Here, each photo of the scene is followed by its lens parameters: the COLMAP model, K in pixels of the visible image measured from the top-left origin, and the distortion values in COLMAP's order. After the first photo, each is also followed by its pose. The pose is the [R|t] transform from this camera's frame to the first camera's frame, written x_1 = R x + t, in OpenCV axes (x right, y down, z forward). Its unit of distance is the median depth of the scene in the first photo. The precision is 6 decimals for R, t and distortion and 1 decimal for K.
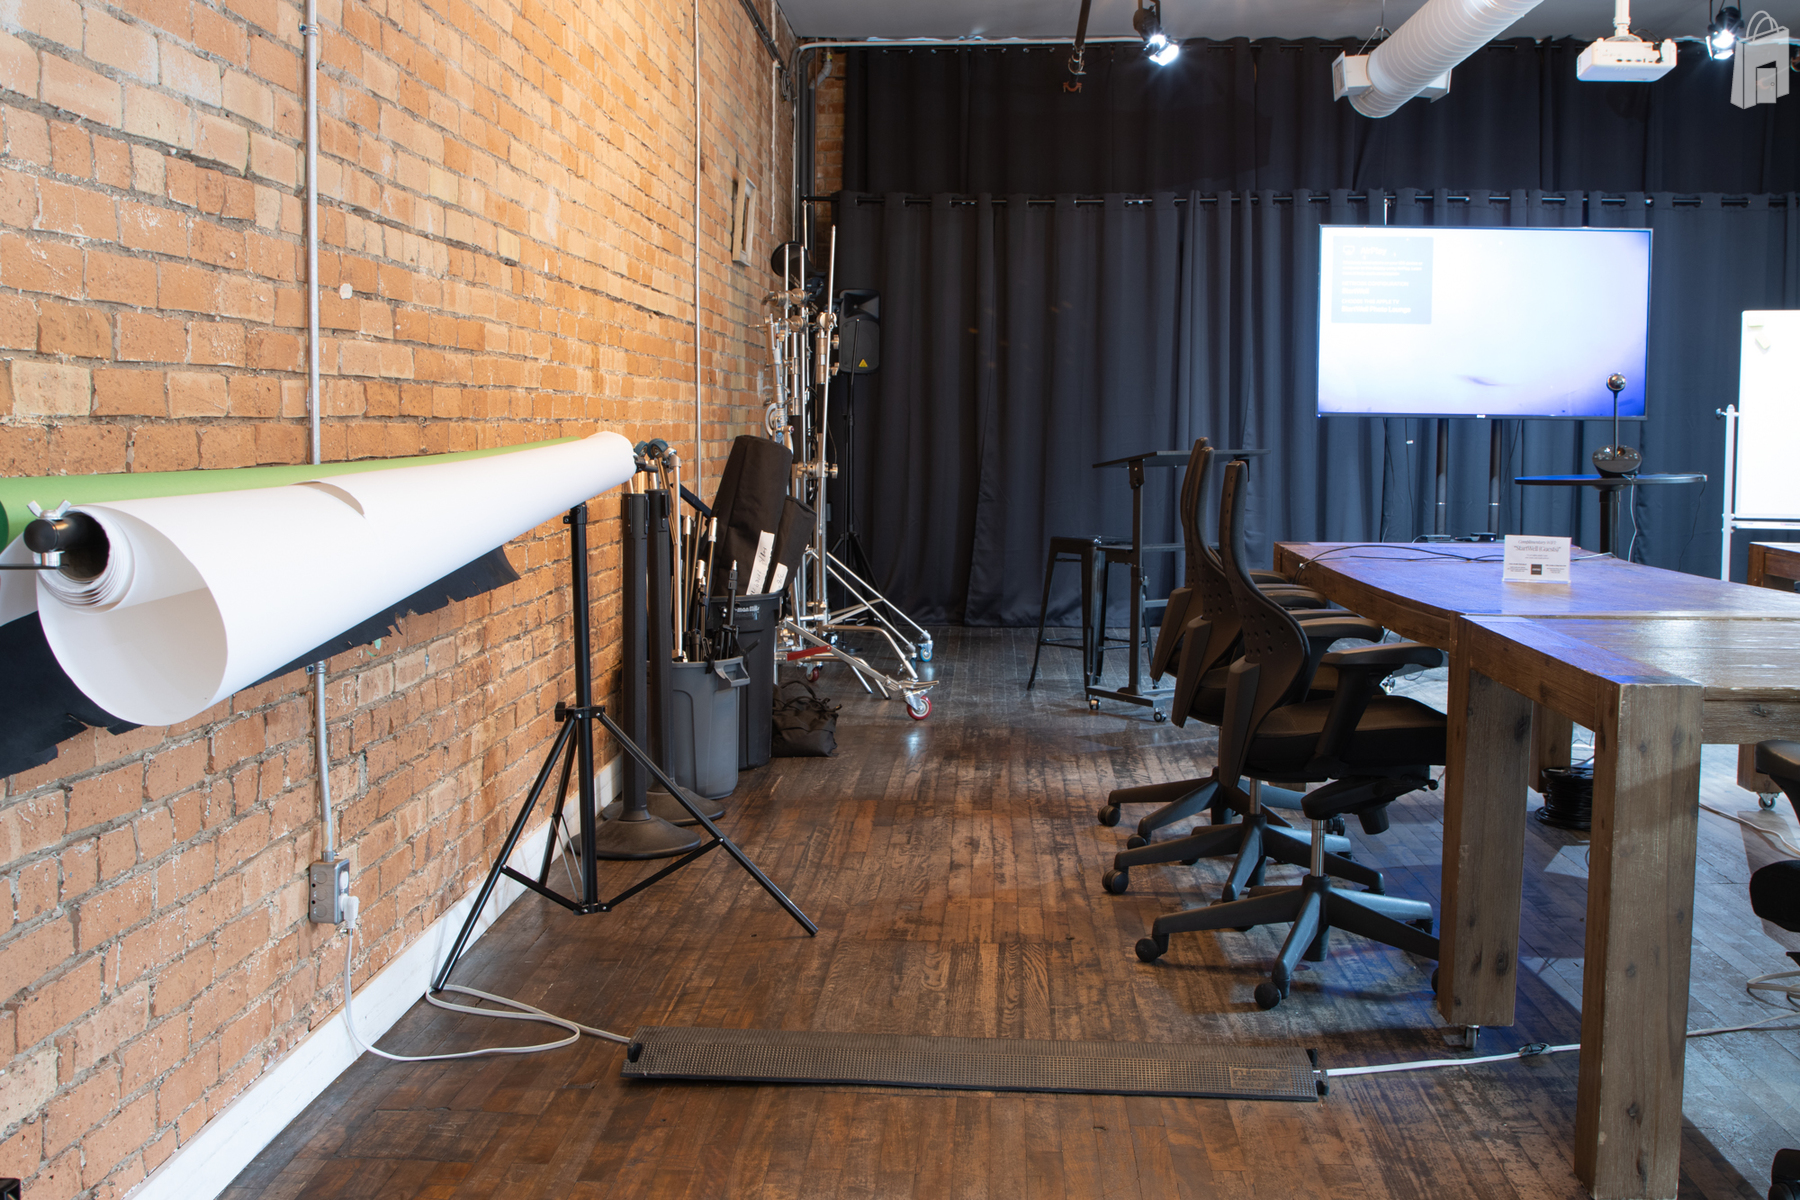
lens RADIAL K [[1951.3, 0, 907.4], [0, 1951.3, 585.6], [0, 0, 1]] dist [-0.066910, 0.000000]
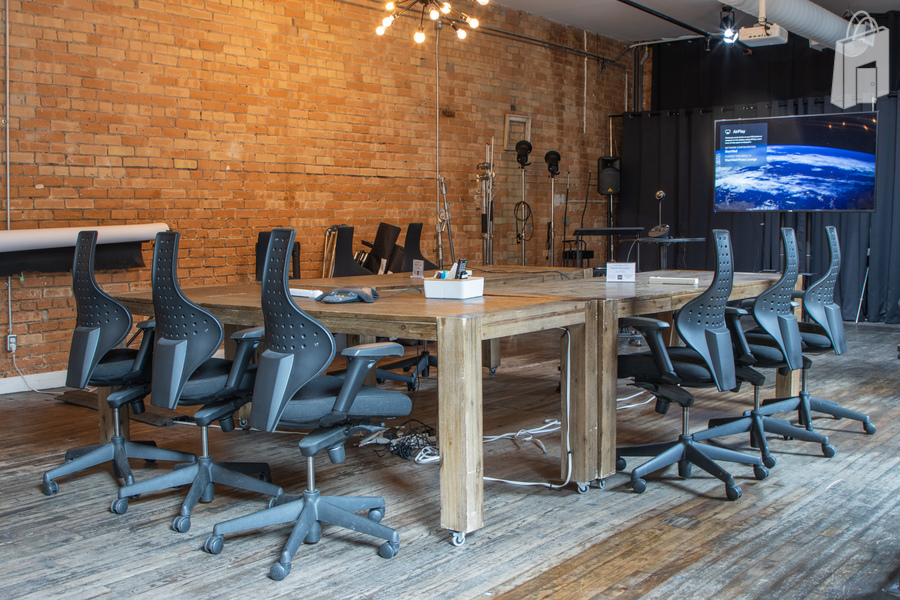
lens RADIAL K [[975.6, 0, 451.3], [0, 975.6, 296.1], [0, 0, 1]] dist [-0.066910, 0.000000]
pose [[0.803988, 0.039301, -0.593345, 1.020249], [-0.039793, 0.999133, 0.012260, 0.004245], [0.593313, 0.013754, 0.804855, -0.018365]]
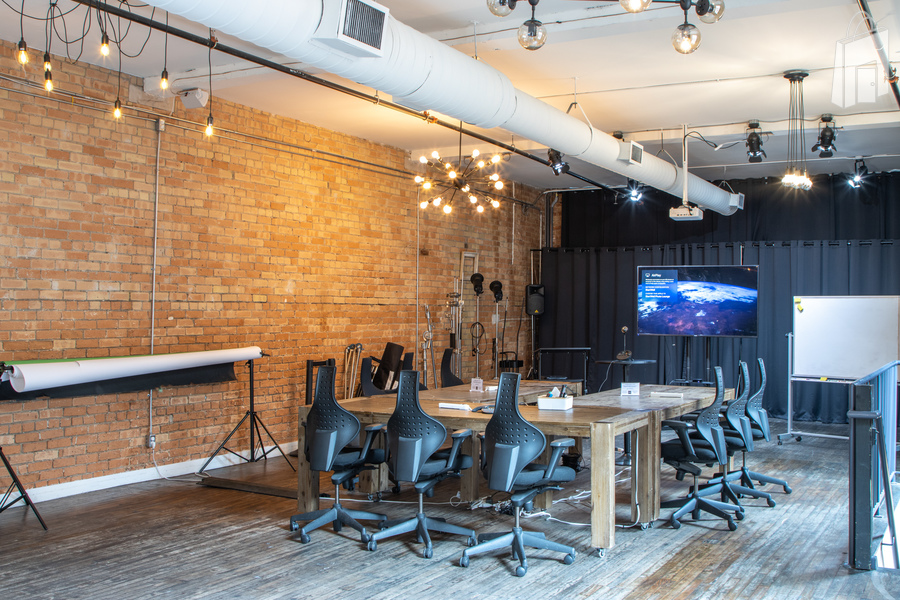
lens RADIAL K [[975.6, 0, 456.4], [0, 975.6, 299.6], [0, 0, 1]] dist [-0.066910, 0.000000]
pose [[0.900192, -0.001727, -0.435490, 0.977475], [-0.039694, 0.995504, -0.085998, -0.012828], [0.433680, 0.094701, 0.896077, -0.600981]]
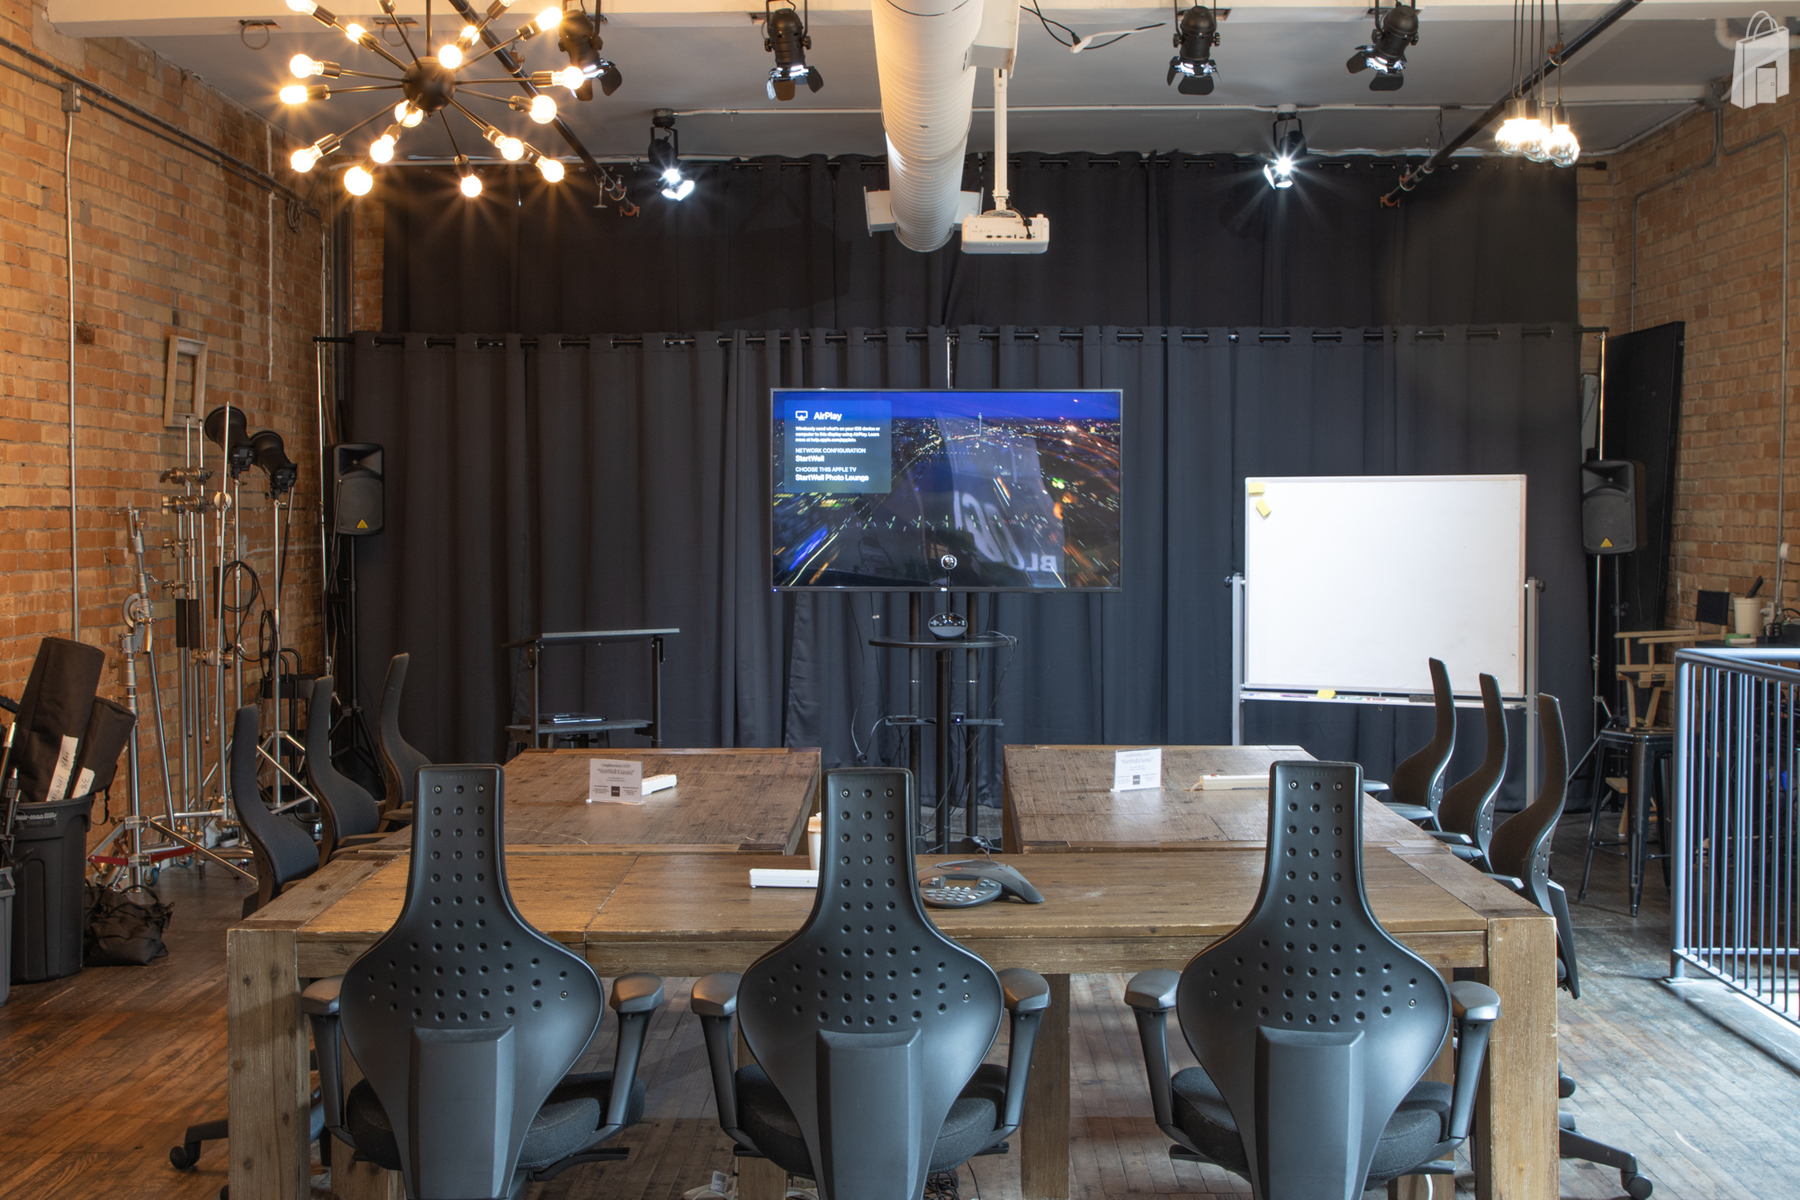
lens RADIAL K [[2440.2, 0, 910.5], [0, 2440.2, 596.0], [0, 0, 1]] dist [-0.006273, 0.000000]
pose [[0.999349, -0.008183, 0.035143, 0.396021], [0.009914, 0.998731, -0.049370, -0.042713], [-0.034694, 0.049687, 0.998162, -0.309692]]
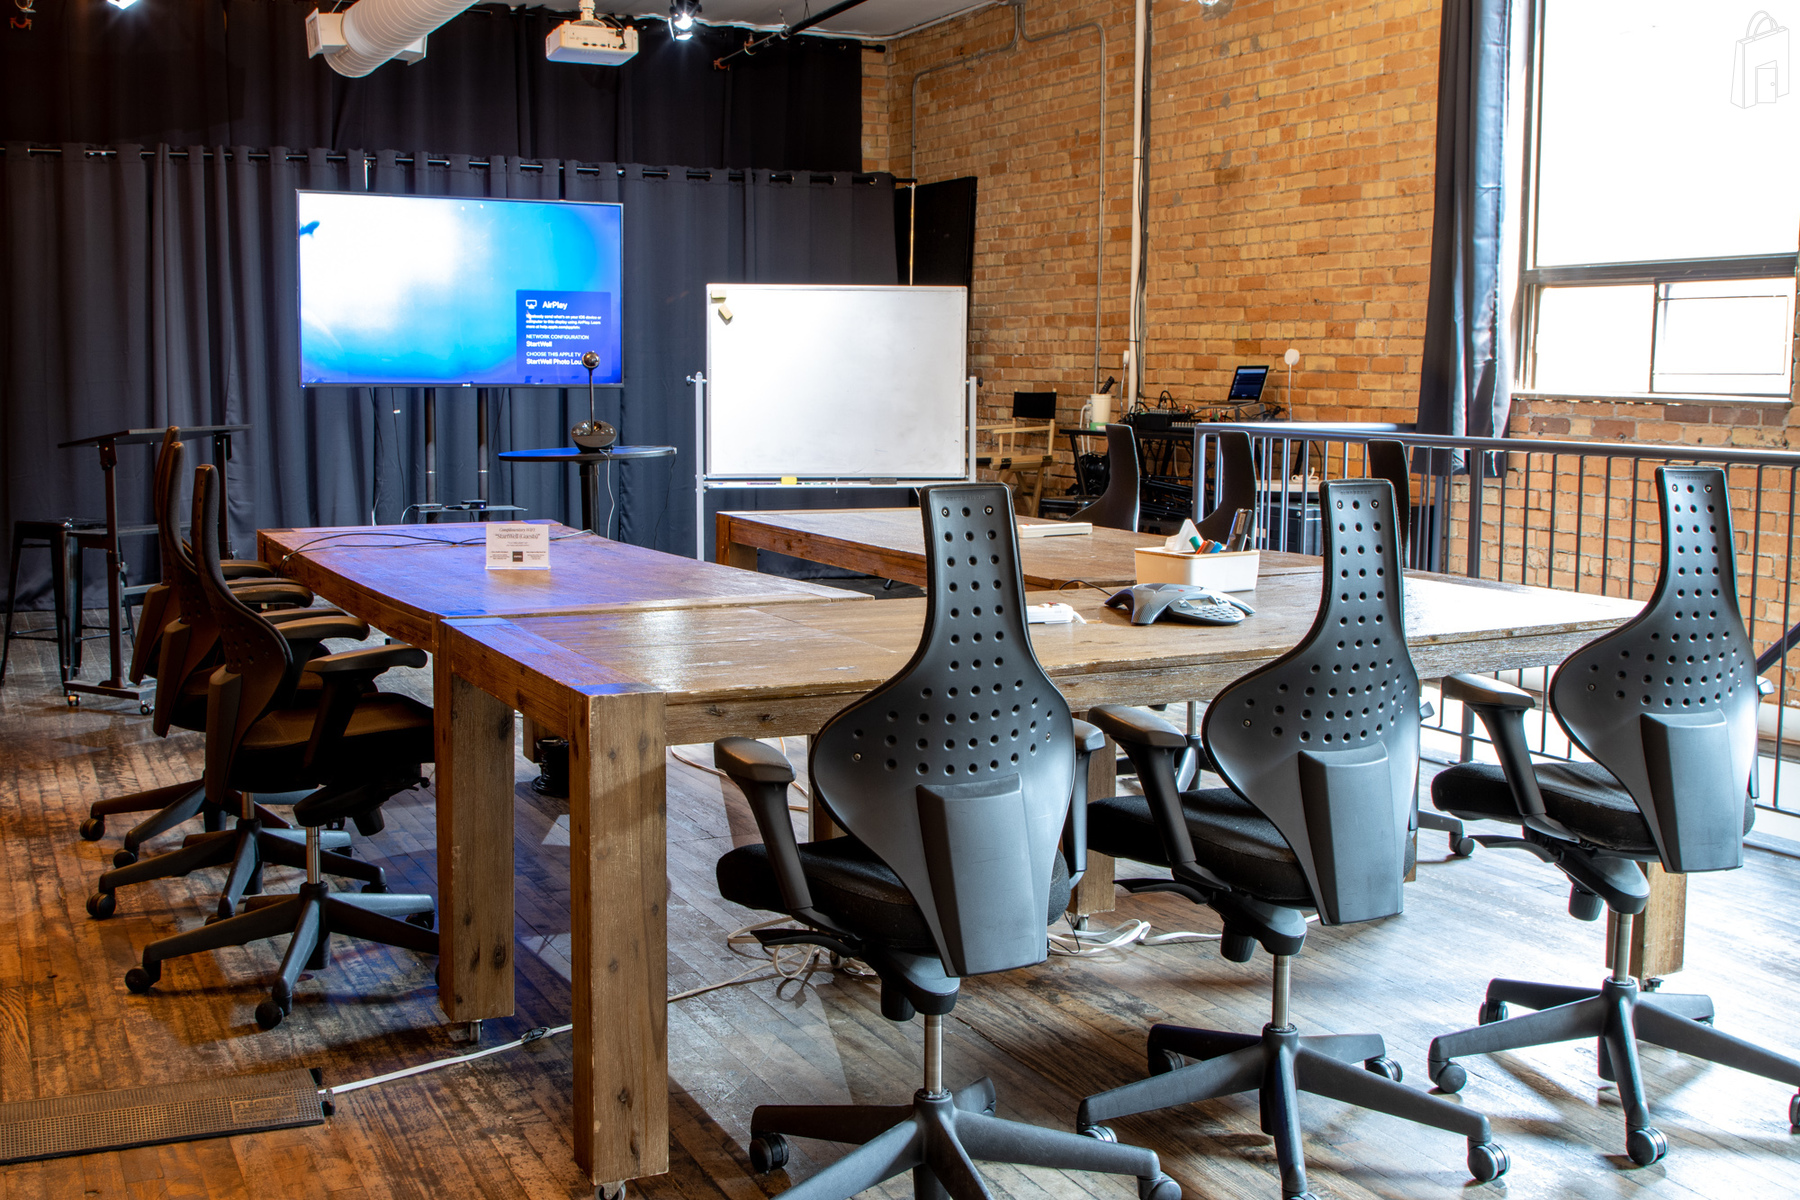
lens RADIAL K [[1951.3, 0, 908.7], [0, 1951.3, 583.4], [0, 0, 1]] dist [-0.066910, 0.000000]
pose [[0.875800, -0.052381, 0.479824, 0.009653], [0.038773, 0.998516, 0.038236, -0.022874], [-0.481115, -0.014883, 0.876531, -0.002598]]
